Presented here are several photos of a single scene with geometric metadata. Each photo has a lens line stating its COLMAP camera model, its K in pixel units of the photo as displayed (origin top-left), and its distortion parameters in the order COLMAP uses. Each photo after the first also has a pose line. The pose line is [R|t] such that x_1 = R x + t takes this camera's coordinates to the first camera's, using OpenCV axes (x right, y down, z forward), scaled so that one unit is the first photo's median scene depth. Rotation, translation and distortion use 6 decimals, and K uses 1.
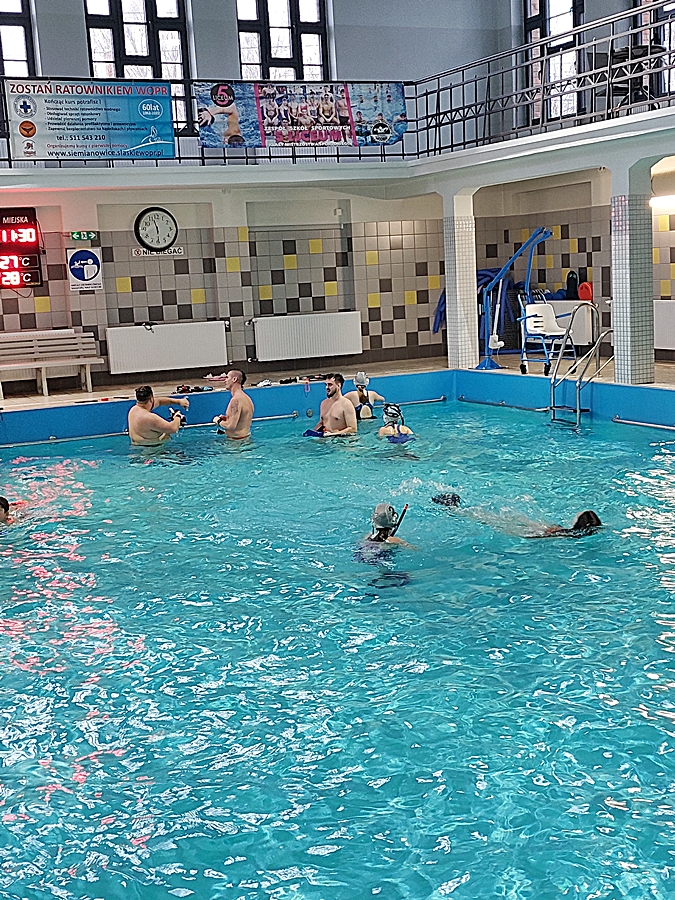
lens RADIAL K [[1286.7, 0, 361.2], [0, 1286.7, 451.4], [0, 0, 1]] dist [0.164248, -0.446823]
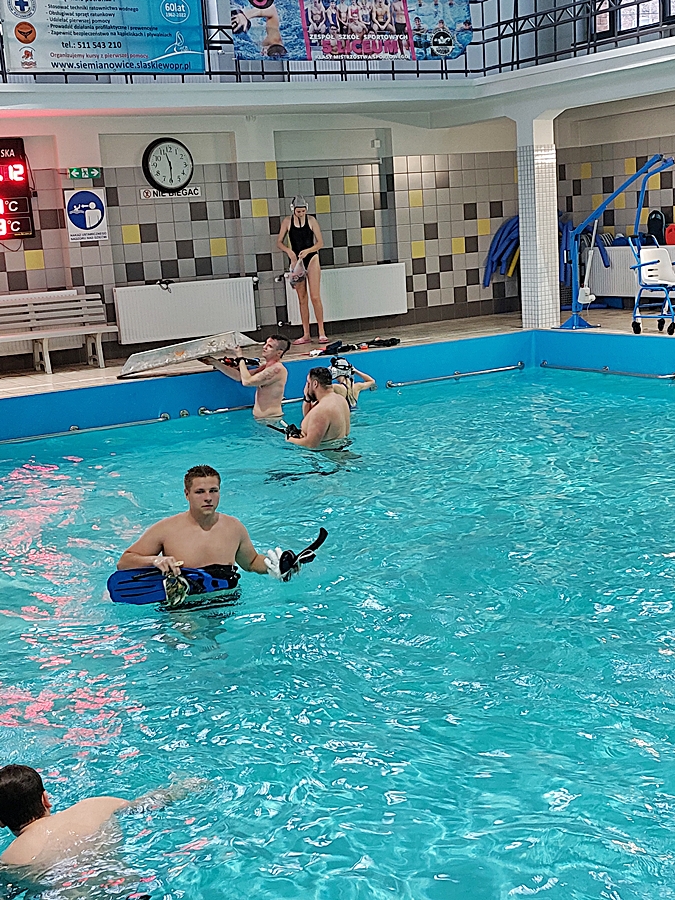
lens RADIAL K [[1286.7, 0, 361.2], [0, 1286.7, 451.4], [0, 0, 1]] dist [0.164248, -0.446823]
pose [[0.994741, -0.030273, 0.097849, -0.126093], [0.027176, 0.999091, 0.032832, -0.015426], [-0.098754, -0.030000, 0.994660, 0.175306]]
